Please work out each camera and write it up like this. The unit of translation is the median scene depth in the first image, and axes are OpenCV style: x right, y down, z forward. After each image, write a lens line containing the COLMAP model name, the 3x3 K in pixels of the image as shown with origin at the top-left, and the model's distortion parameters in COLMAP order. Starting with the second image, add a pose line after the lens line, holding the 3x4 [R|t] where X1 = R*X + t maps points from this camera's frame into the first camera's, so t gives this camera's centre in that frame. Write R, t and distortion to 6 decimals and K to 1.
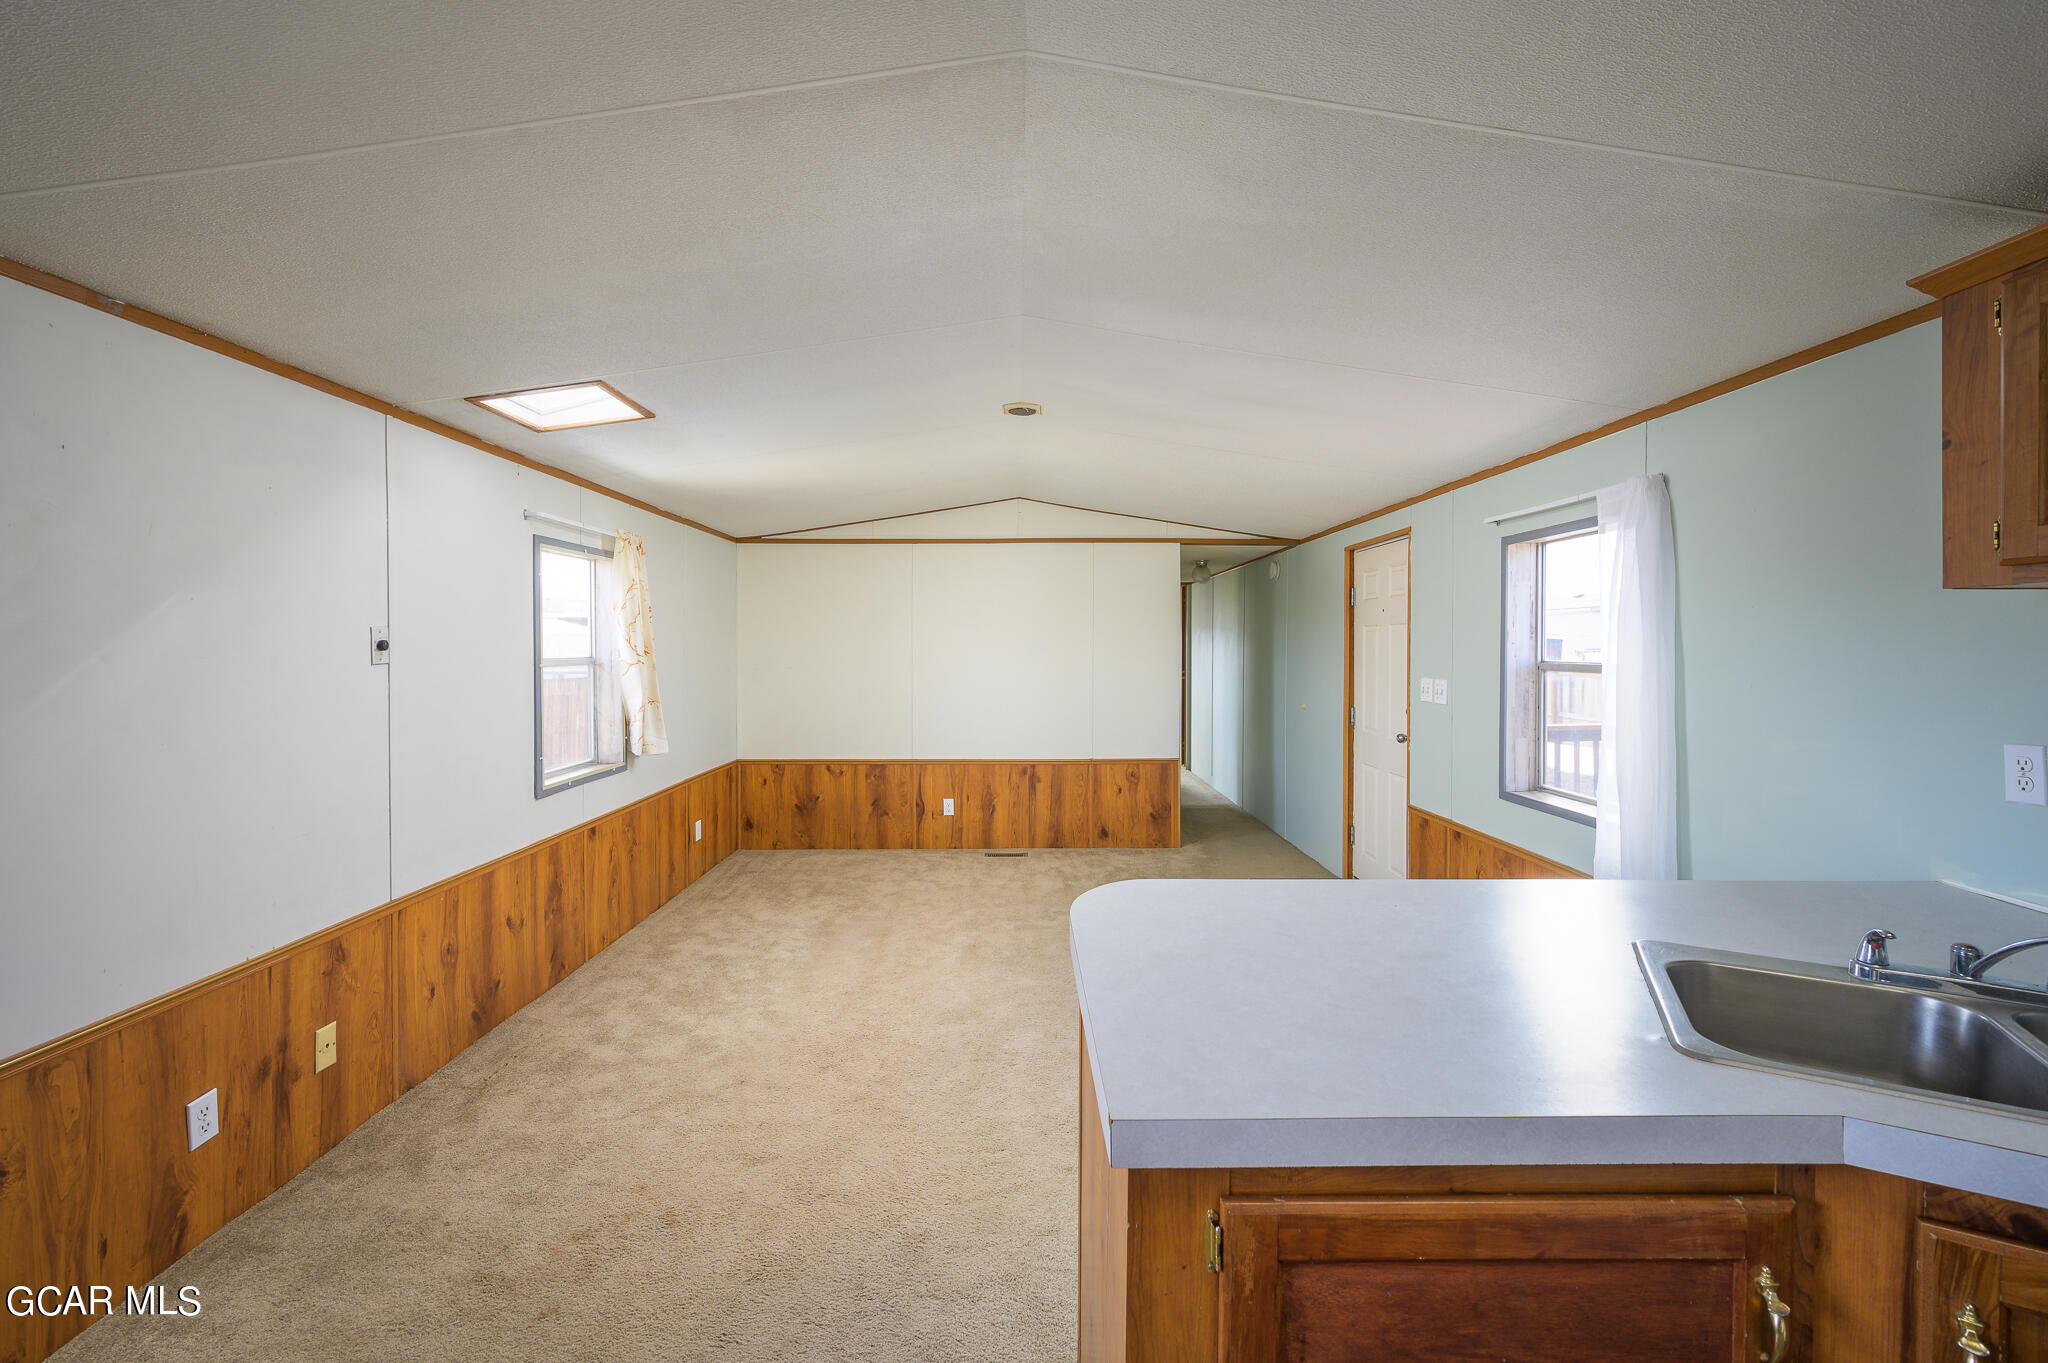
lens RADIAL K [[888.8, 0, 1027.1], [0, 888.8, 652.2], [0, 0, 1]] dist [0.001250, -0.000026]
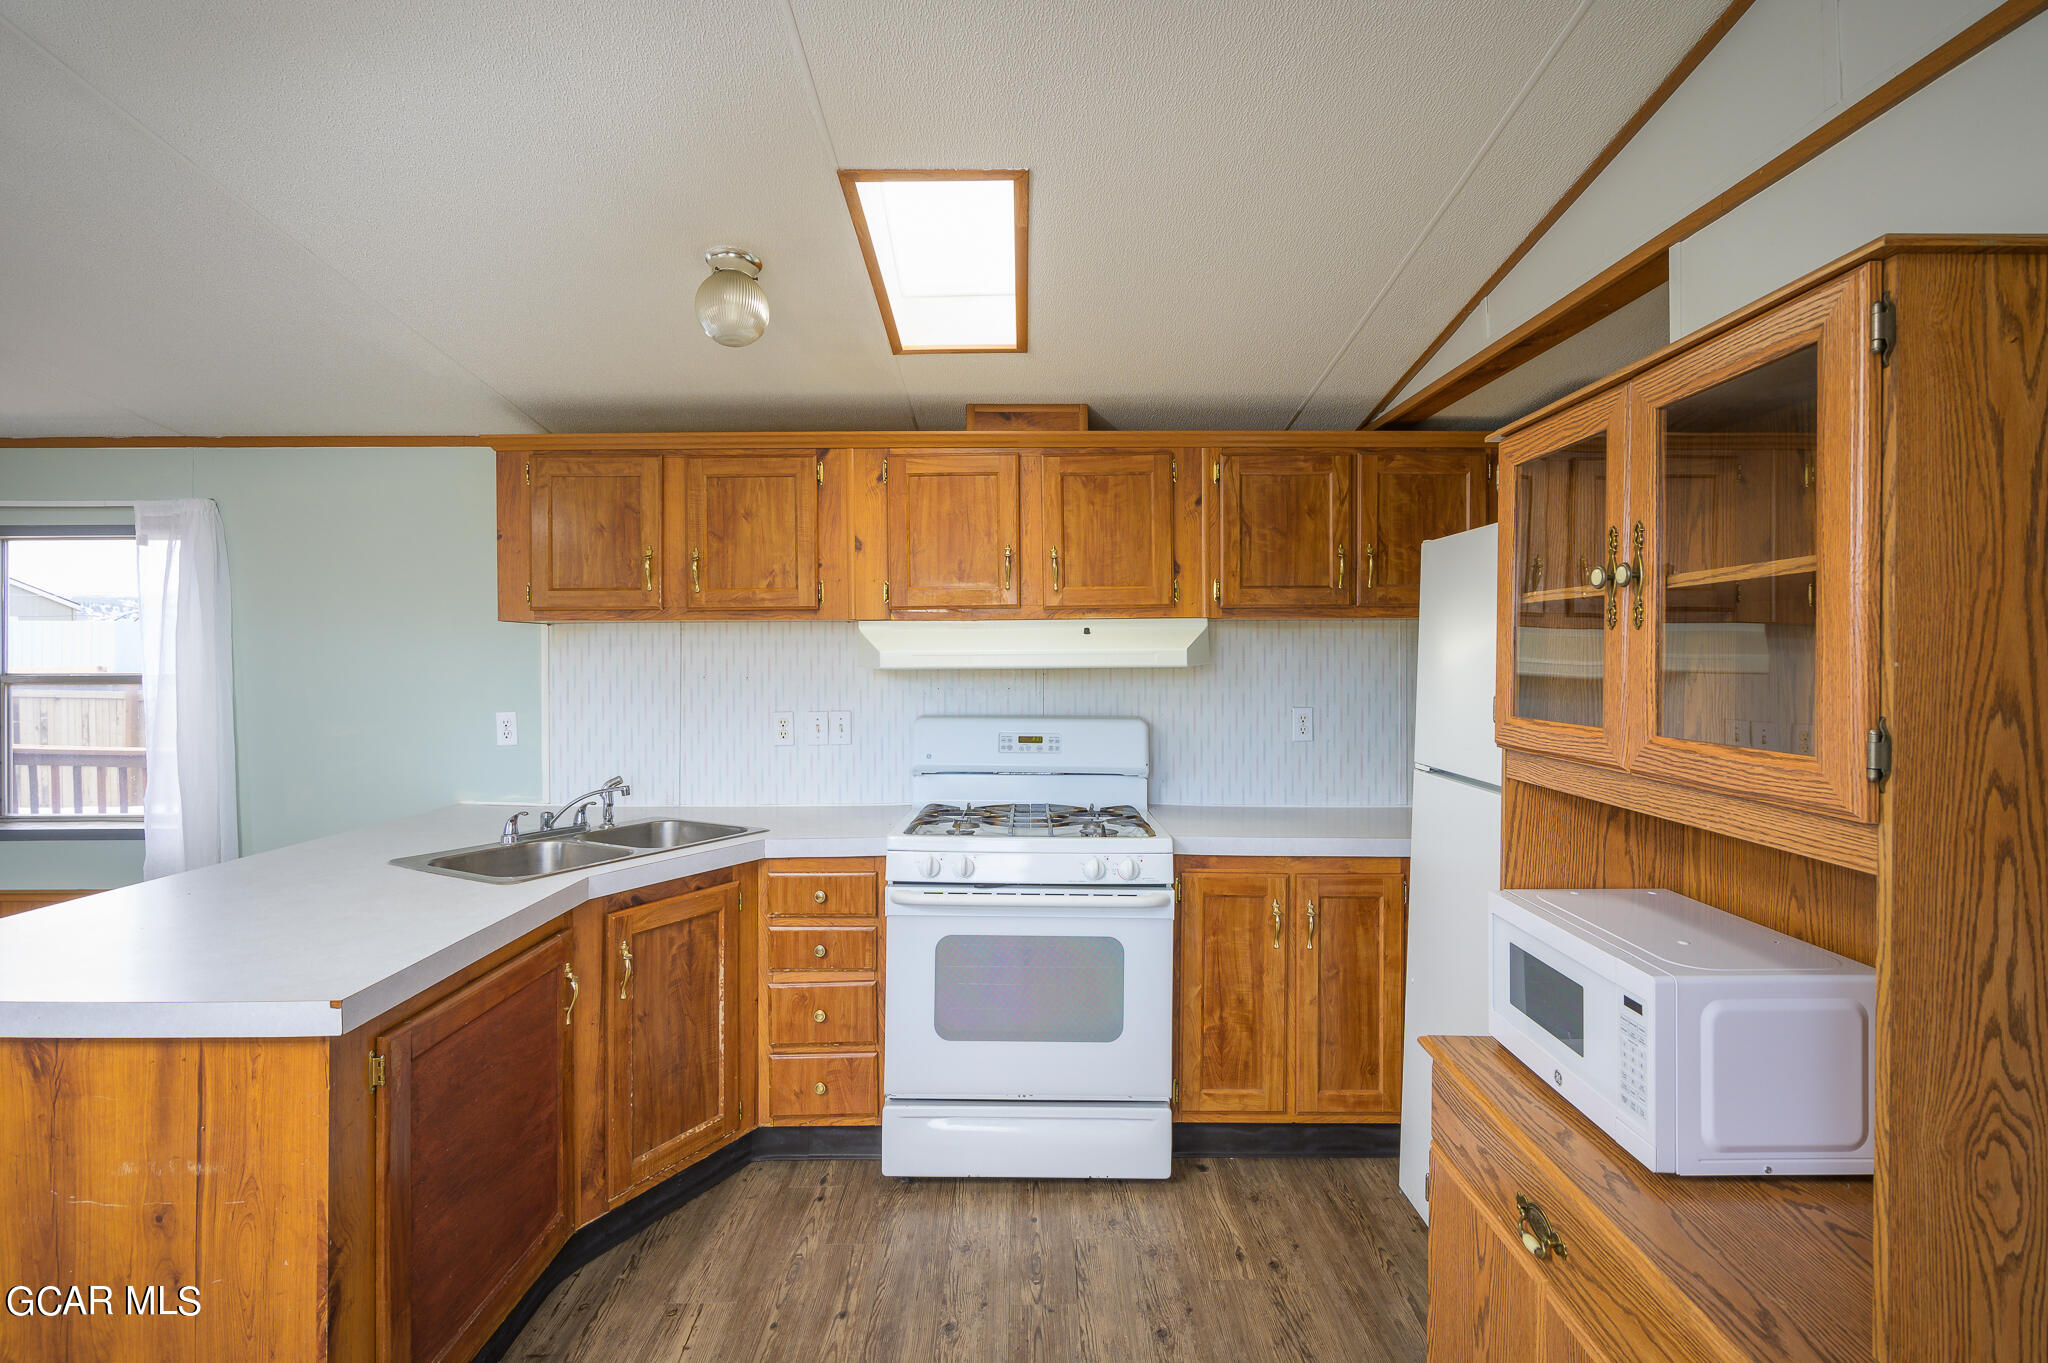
lens RADIAL K [[964.1, 0, 1031.1], [0, 964.1, 664.7], [0, 0, 1]] dist [0.001083, 0.000868]
pose [[0.010197, -0.008558, 0.999911, -0.387337], [0.009756, 0.999917, 0.008459, 0.003423], [-0.999900, 0.009668, 0.010280, -0.020890]]
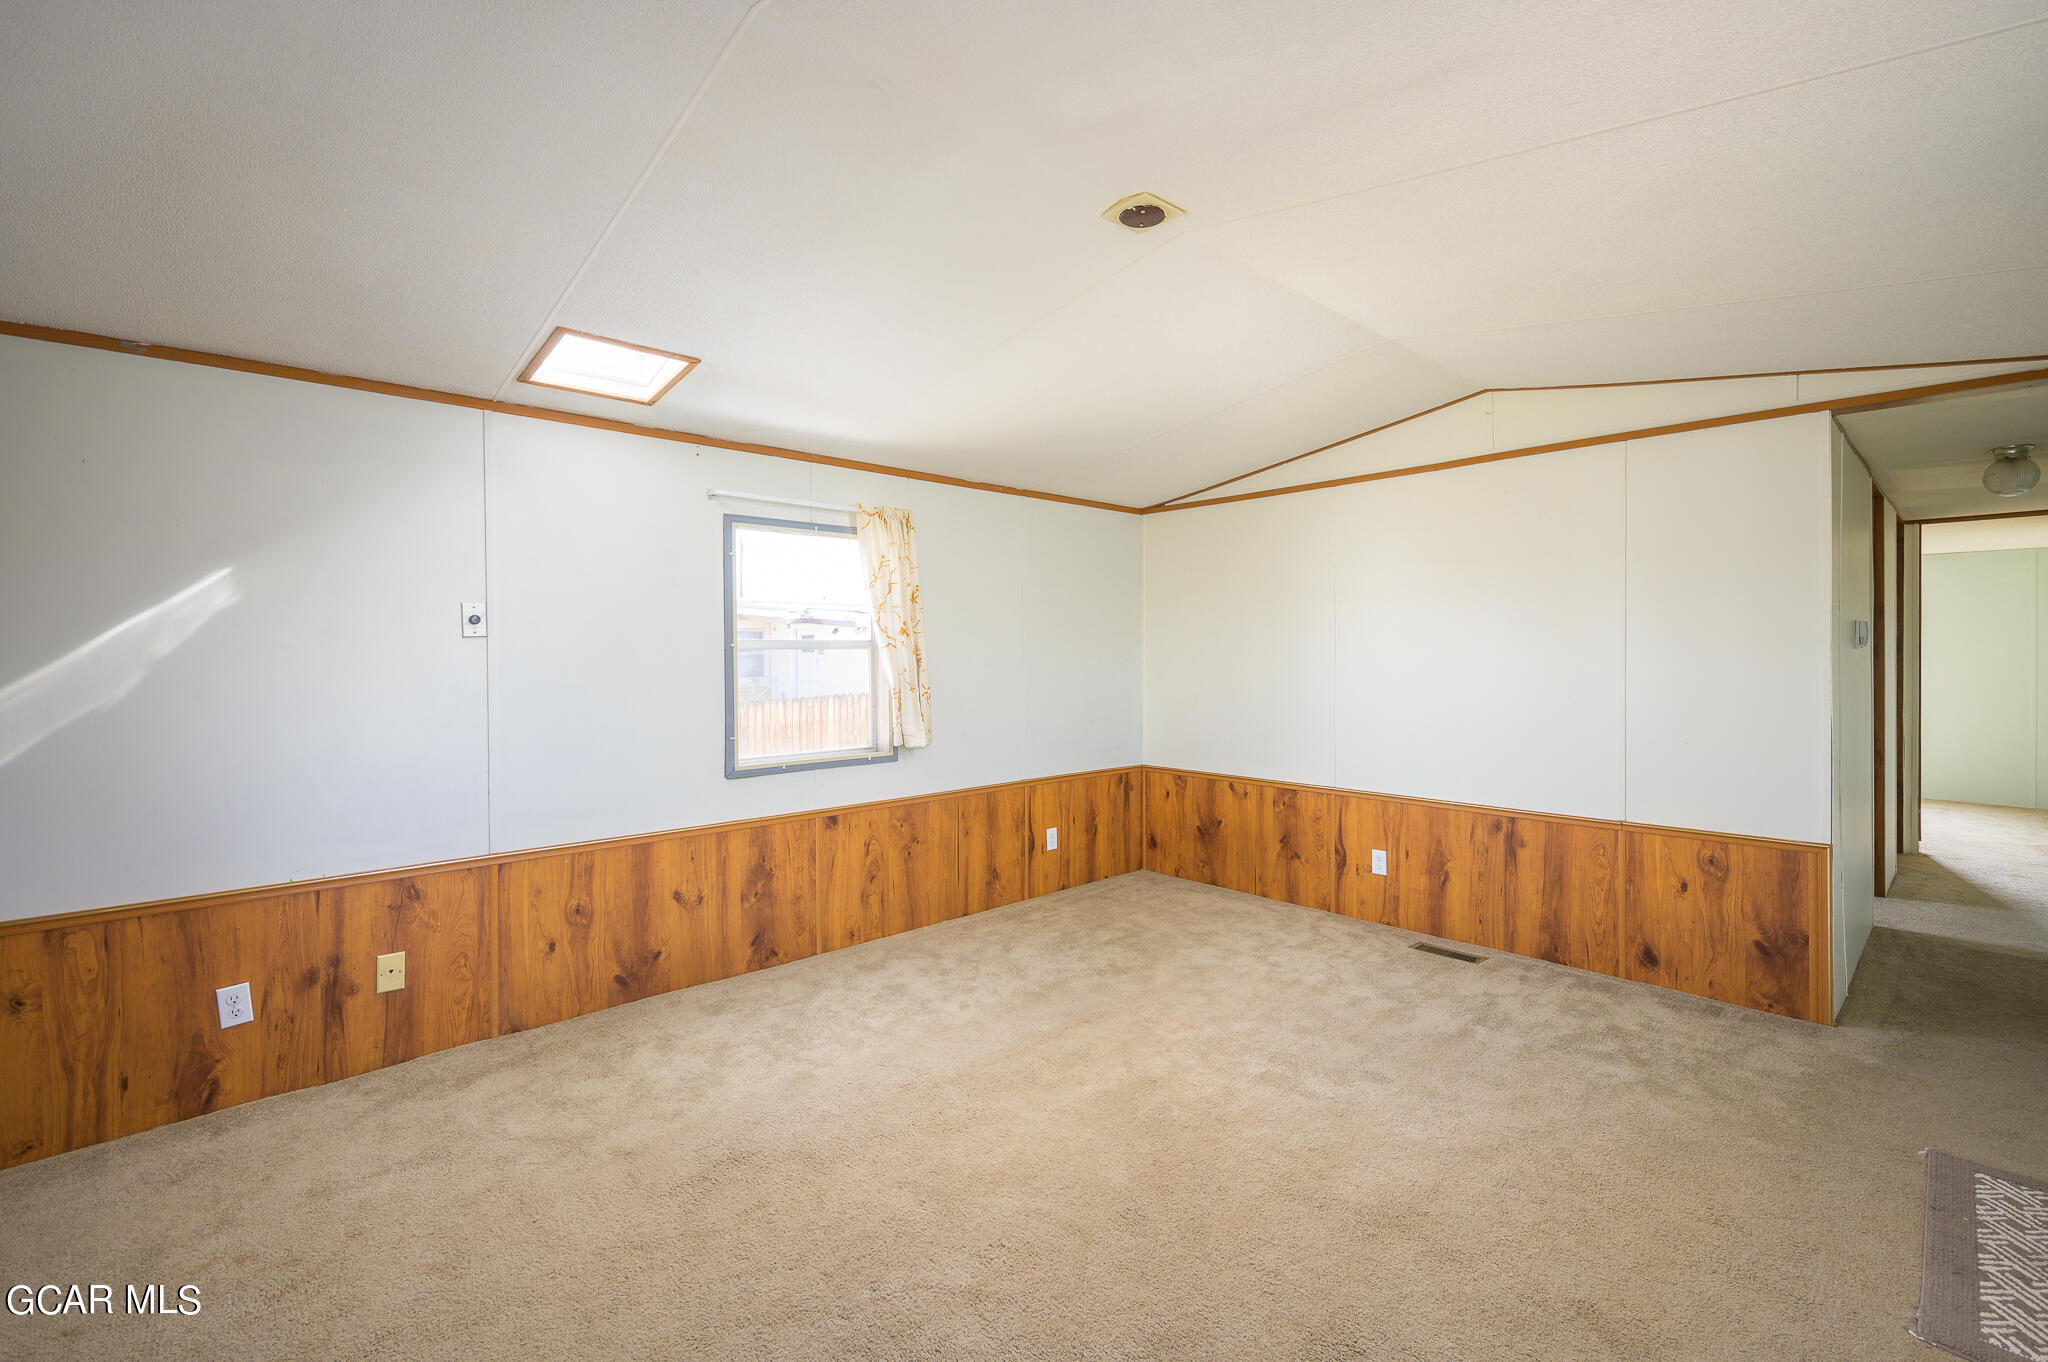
lens RADIAL K [[888.8, 0, 1027.1], [0, 888.8, 651.7], [0, 0, 1]] dist [0.001250, -0.000026]
pose [[0.672280, -0.001389, -0.740295, 0.441427], [-0.003208, 0.999983, -0.004790, 0.028232], [0.740290, 0.005595, 0.672265, 0.618417]]
